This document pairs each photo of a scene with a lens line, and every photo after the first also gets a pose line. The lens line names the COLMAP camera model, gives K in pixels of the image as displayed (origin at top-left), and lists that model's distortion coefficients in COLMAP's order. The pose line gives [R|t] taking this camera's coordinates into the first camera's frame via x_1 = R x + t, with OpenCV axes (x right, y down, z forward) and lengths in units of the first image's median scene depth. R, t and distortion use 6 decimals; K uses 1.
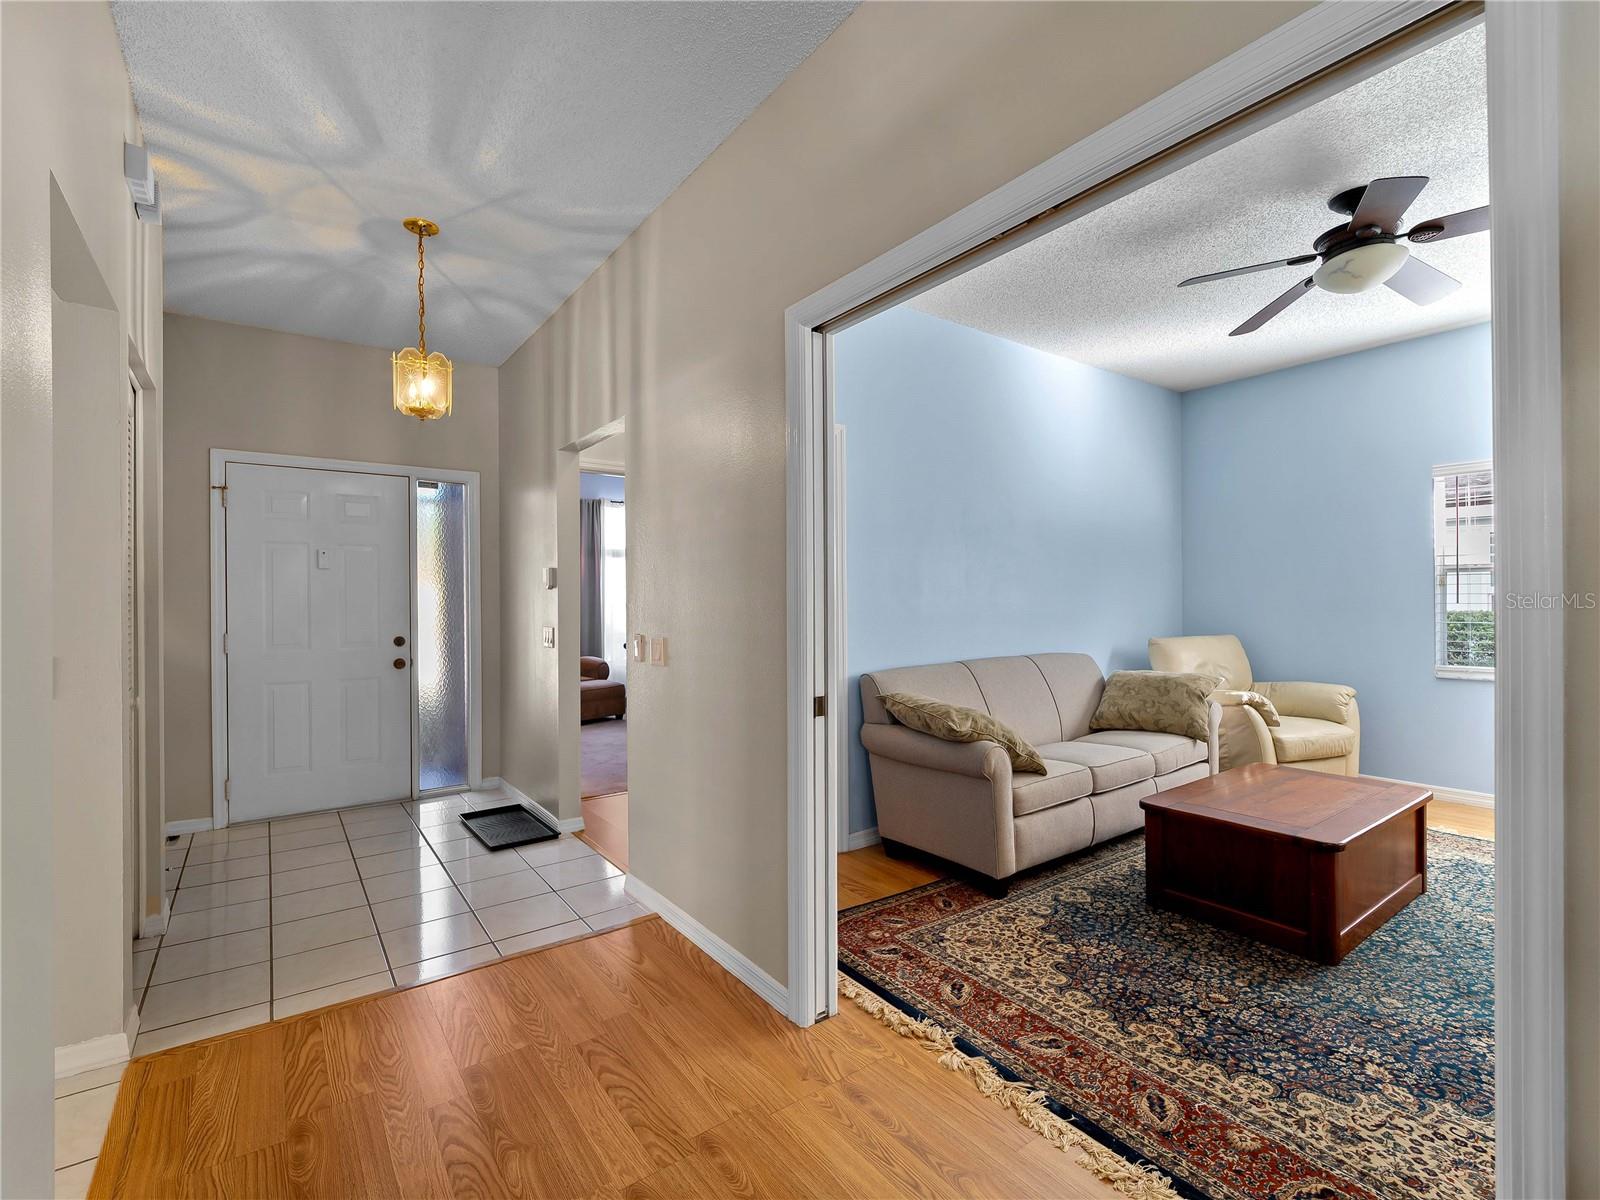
lens RADIAL K [[733.6, 0, 798.0], [0, 733.6, 598.9], [0, 0, 1]] dist [-0.003005, -0.000030]
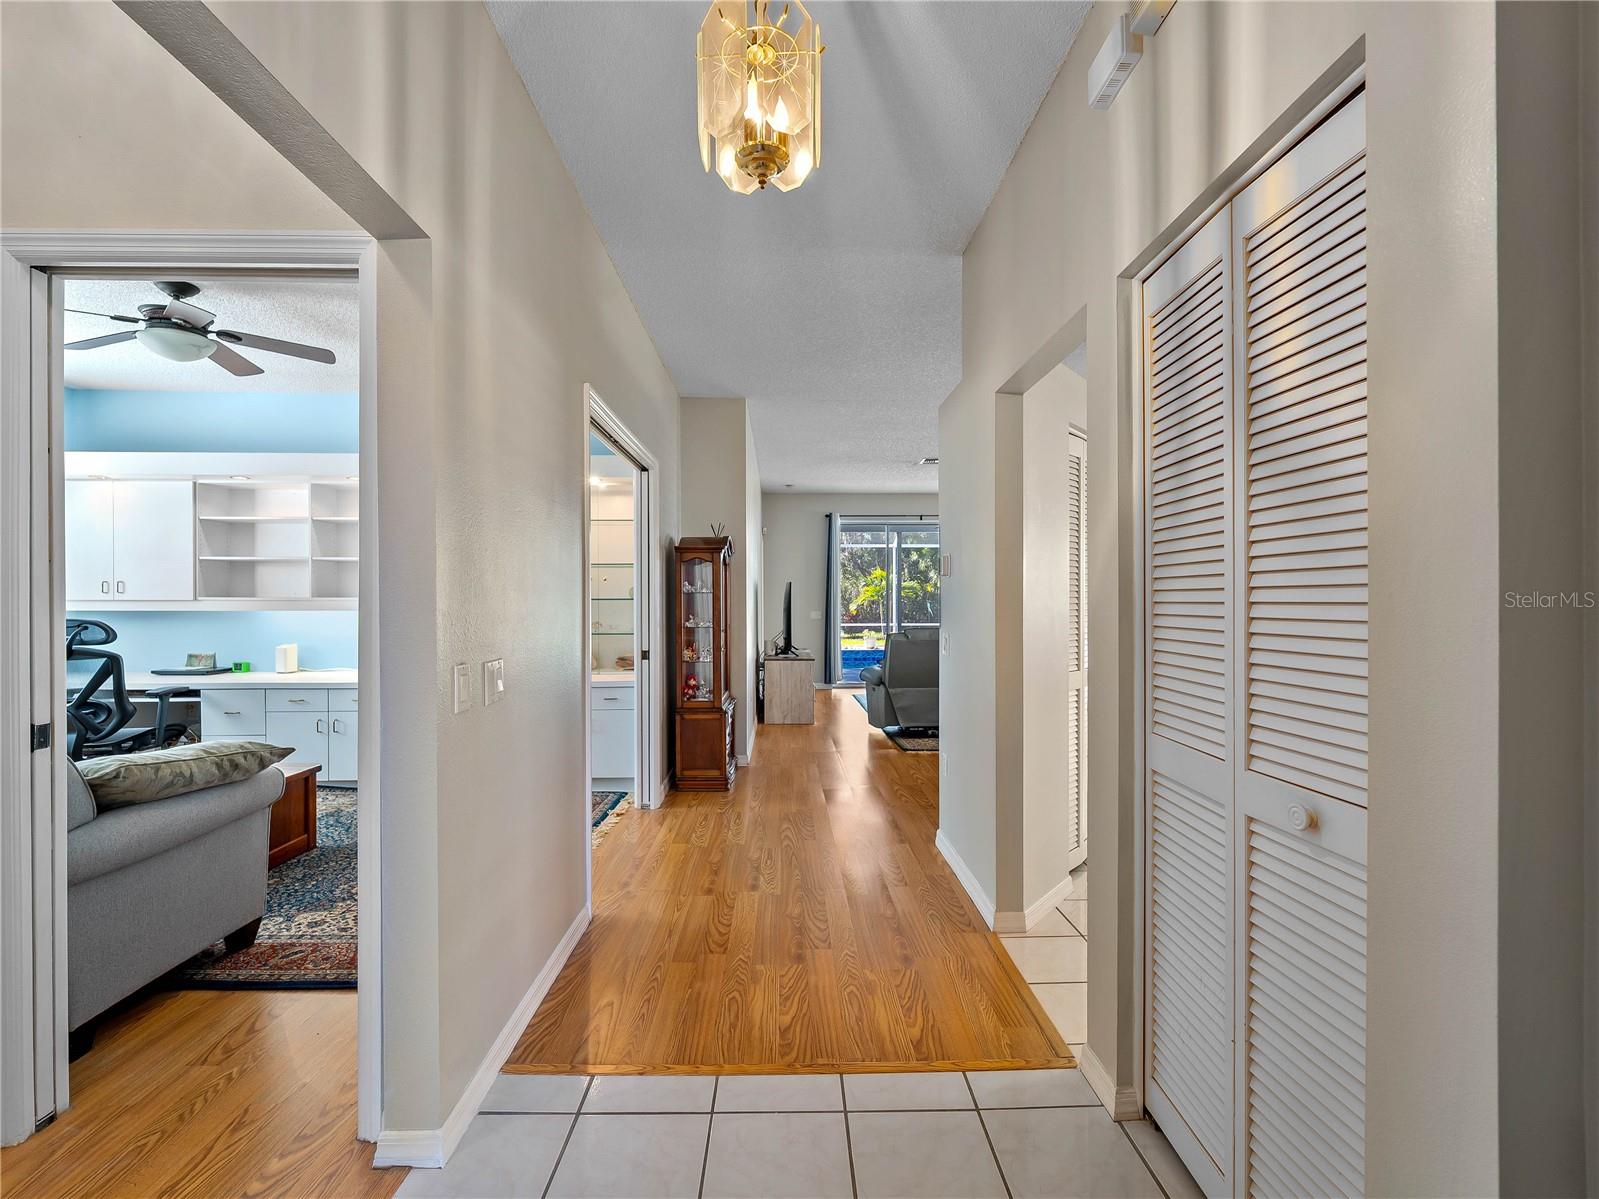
lens RADIAL K [[733.2, 0, 801.2], [0, 733.2, 603.3], [0, 0, 1]] dist [-0.003005, -0.000030]
pose [[-0.824498, 0.007456, 0.565816, -1.128817], [0.004337, 0.999967, -0.006857, 0.009736], [-0.565848, -0.003200, -0.824503, 1.963054]]
